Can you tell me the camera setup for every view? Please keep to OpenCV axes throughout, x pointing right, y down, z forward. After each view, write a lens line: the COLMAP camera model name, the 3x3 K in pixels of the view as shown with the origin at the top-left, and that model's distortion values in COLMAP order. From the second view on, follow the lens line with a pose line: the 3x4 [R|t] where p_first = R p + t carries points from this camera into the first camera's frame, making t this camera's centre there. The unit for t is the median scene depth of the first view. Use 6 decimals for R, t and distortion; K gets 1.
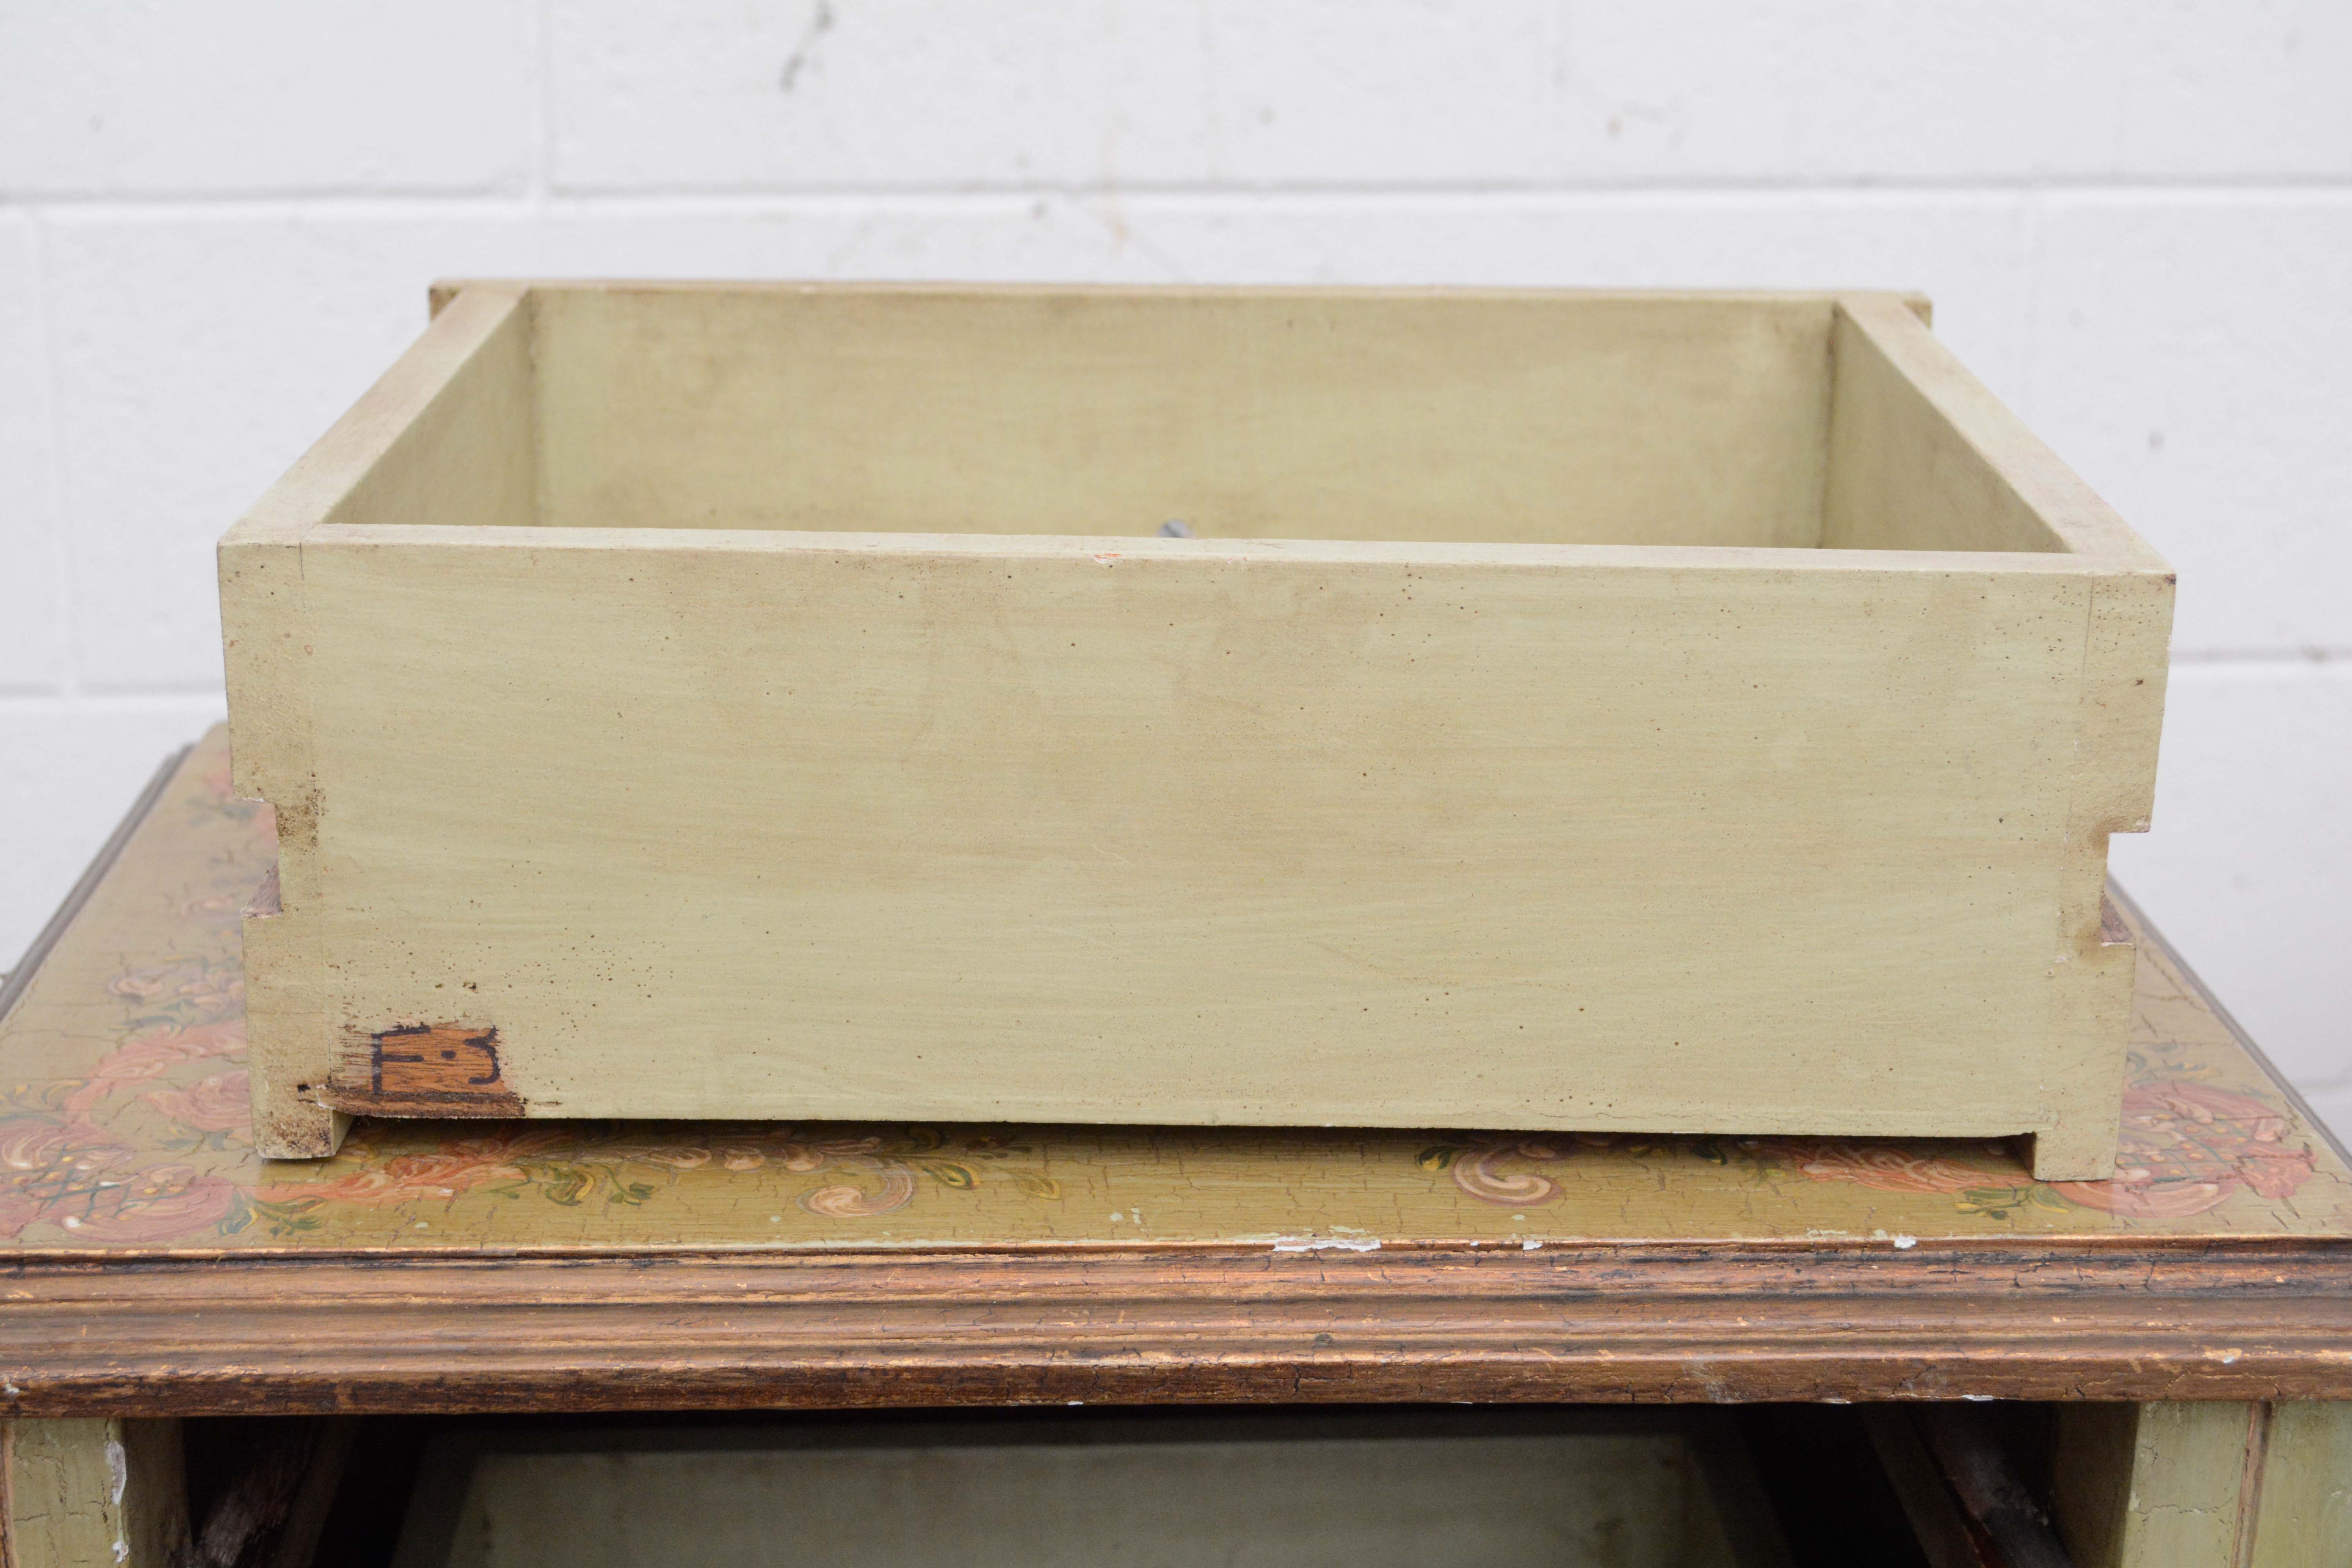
lens RADIAL K [[3469.7, 0, 1191.9], [0, 3469.7, 799.1], [0, 0, 1]] dist [0.009007, 0.000000]
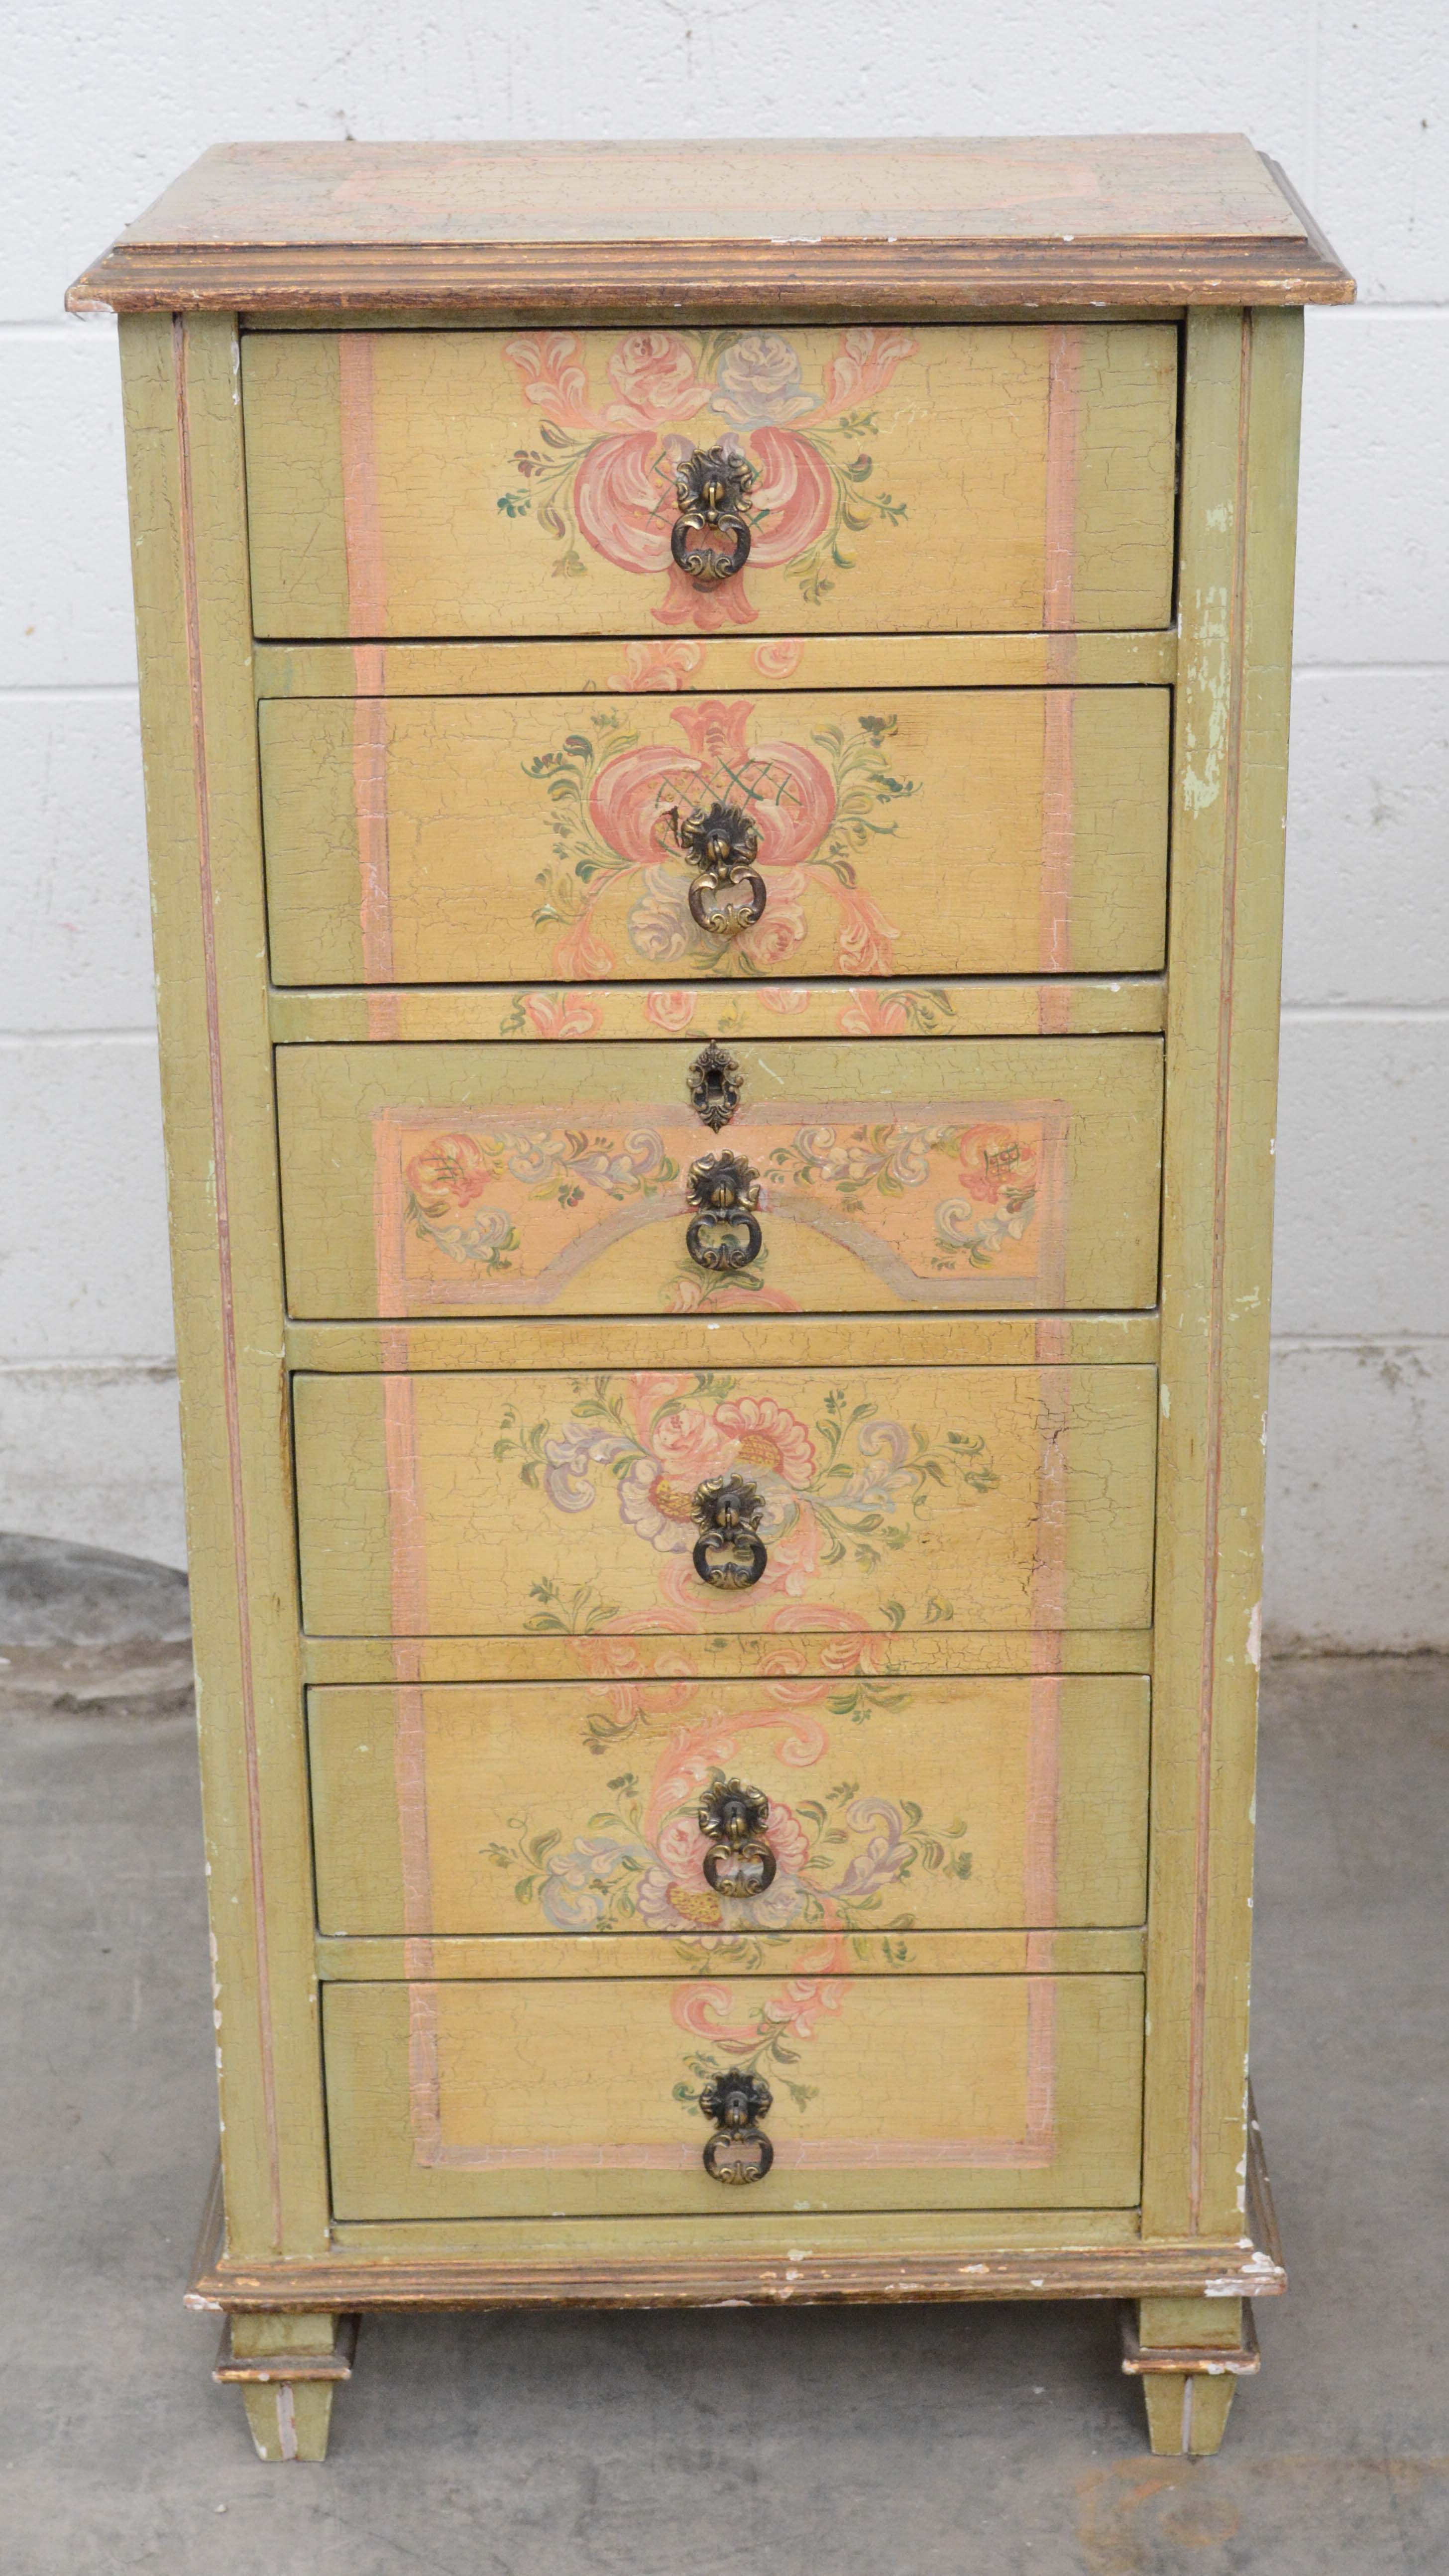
lens RADIAL K [[4681.9, 0, 816.5], [0, 4681.9, 1346.6], [0, 0, 1]] dist [-0.004943, 0.000000]
pose [[0.999005, -0.005829, -0.044224, 0.176233], [0.007382, 0.999359, 0.035035, 0.712819], [0.043991, -0.035327, 0.998407, -1.916141]]
